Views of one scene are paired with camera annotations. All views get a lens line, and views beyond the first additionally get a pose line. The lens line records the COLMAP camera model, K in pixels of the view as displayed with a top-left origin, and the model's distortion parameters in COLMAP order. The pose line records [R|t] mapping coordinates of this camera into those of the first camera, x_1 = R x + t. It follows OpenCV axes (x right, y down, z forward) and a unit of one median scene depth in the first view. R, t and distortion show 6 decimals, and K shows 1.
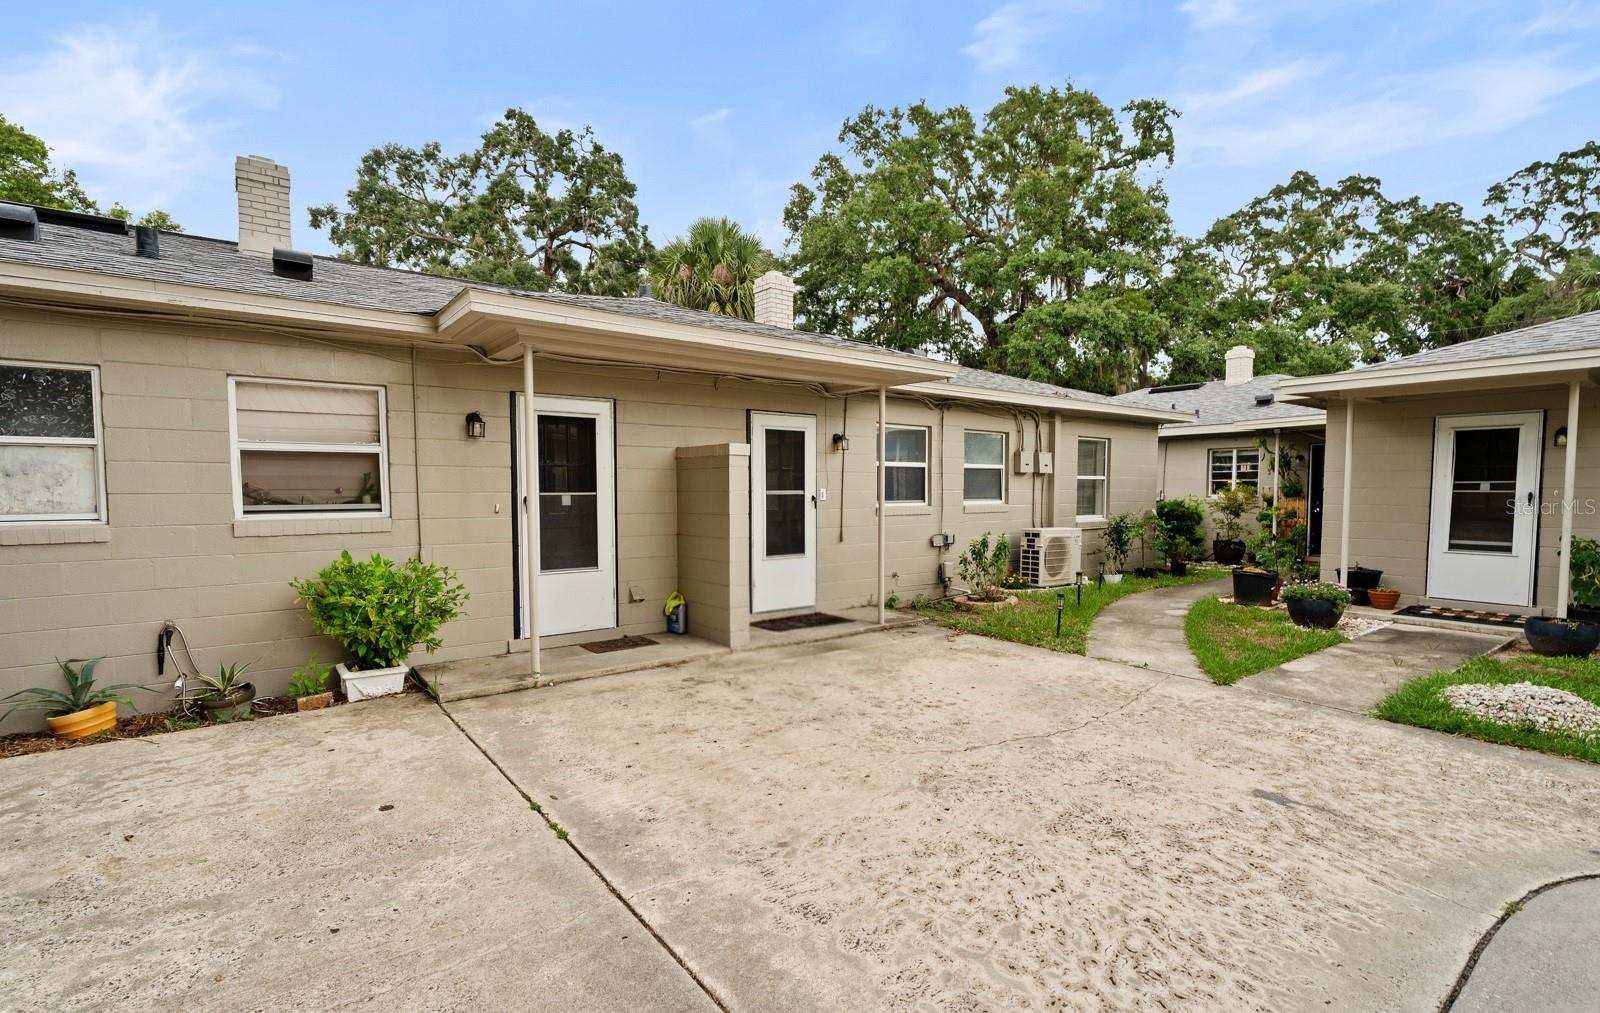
lens RADIAL K [[739.8, 0, 804.1], [0, 739.8, 525.4], [0, 0, 1]] dist [0.014201, -0.007240]
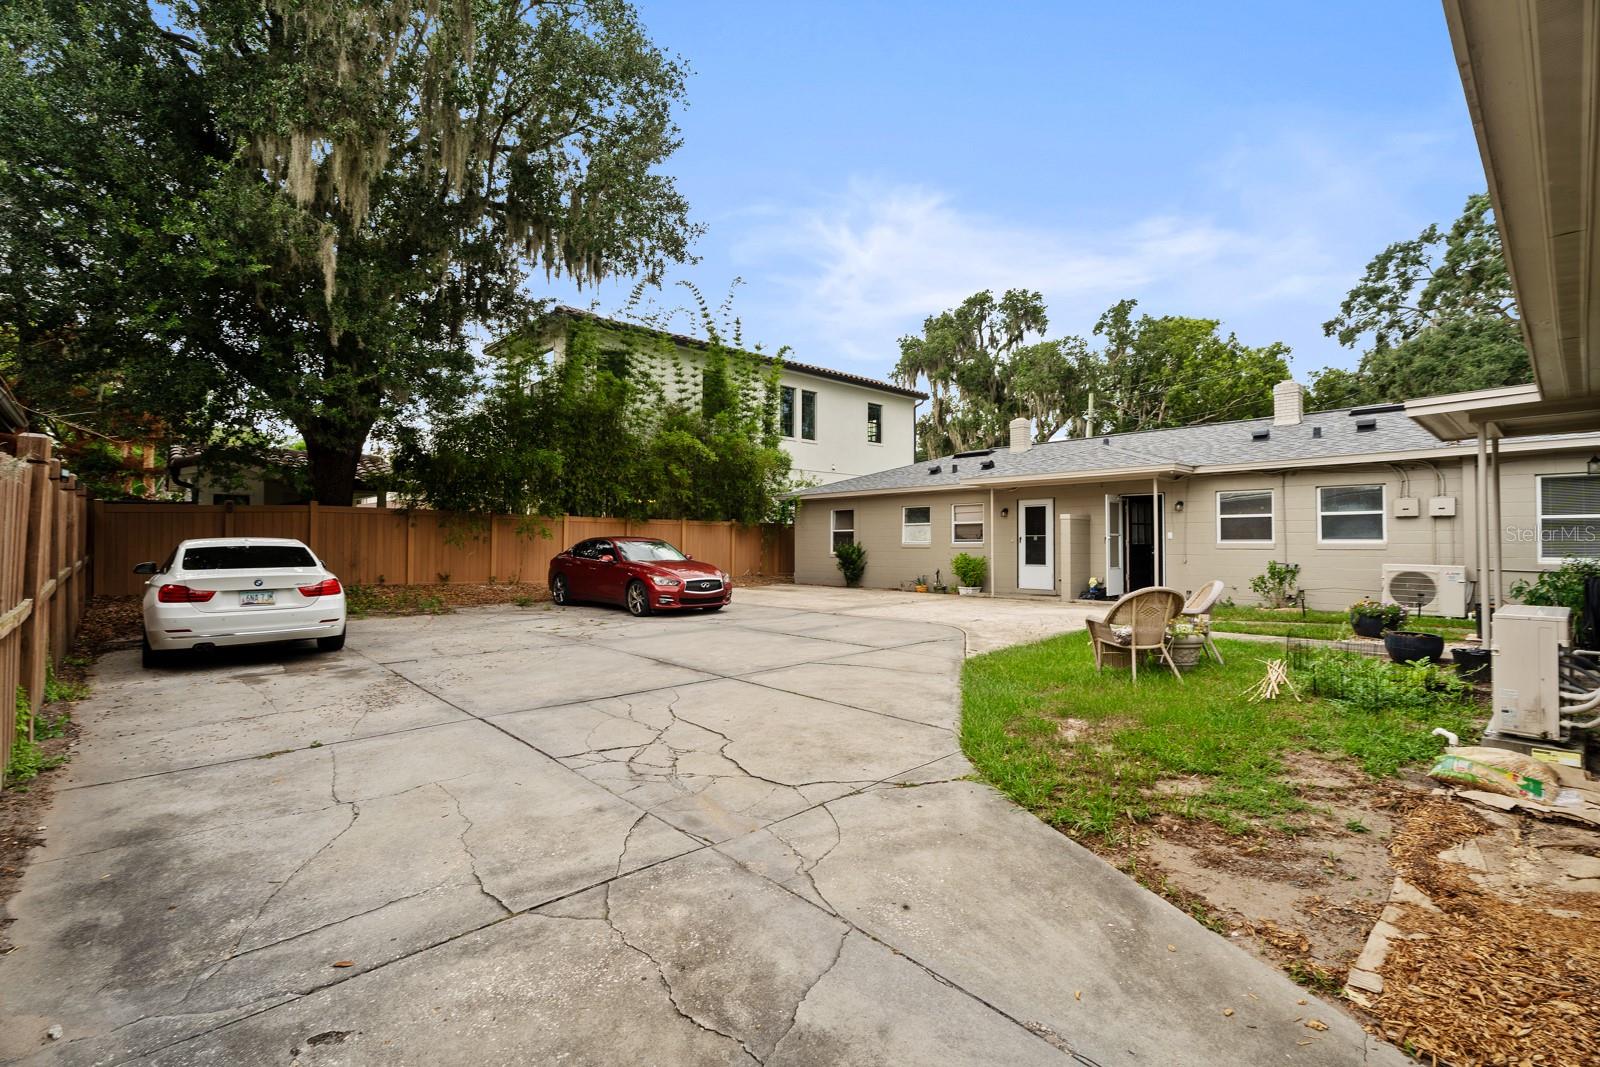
lens RADIAL K [[729.5, 0, 800.0], [0, 729.5, 533.5], [0, 0, 1]] dist [0.002182, -0.000825]
pose [[0.106370, -0.012932, -0.994243, 1.480118], [-0.048841, 0.998640, -0.018214, 0.025302], [0.993126, 0.050498, 0.105593, -0.069728]]
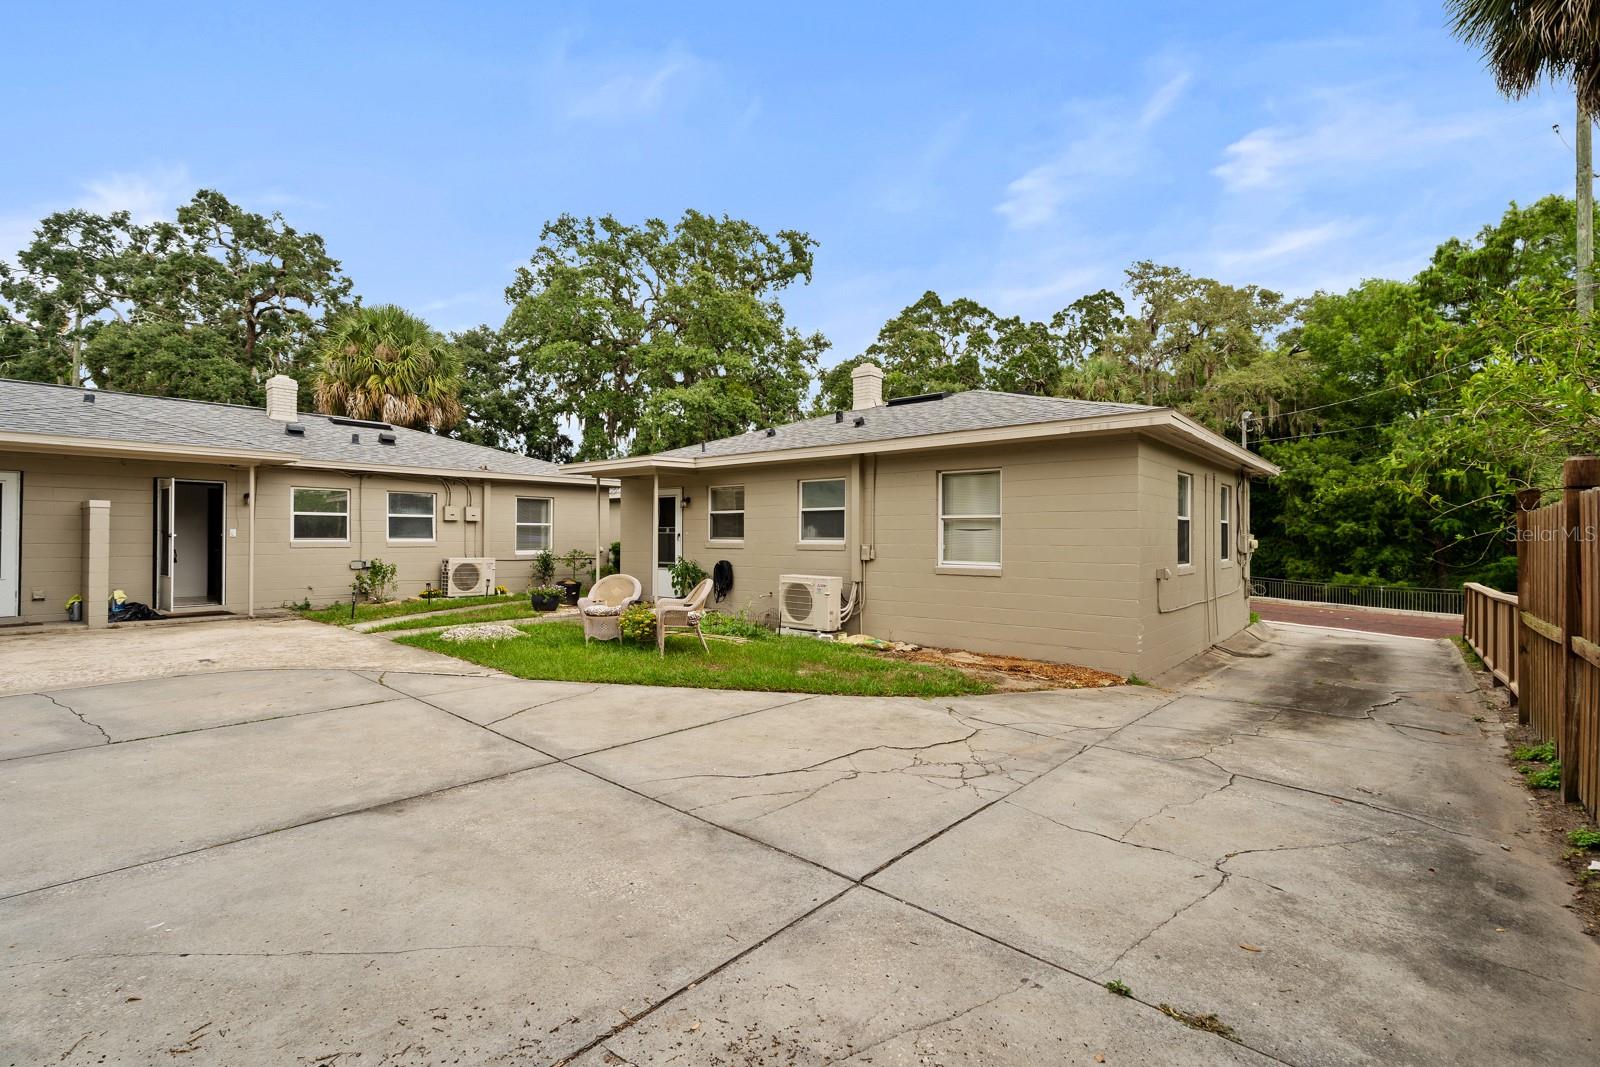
lens RADIAL K [[709.9, 0, 800.0], [0, 709.9, 533.5], [0, 0, 1]] dist [-0.001232, -0.000673]
pose [[0.976300, 0.004003, 0.216386, 0.744221], [0.007316, 0.998647, -0.051481, 0.036952], [-0.216299, 0.051844, 0.974950, -0.587407]]
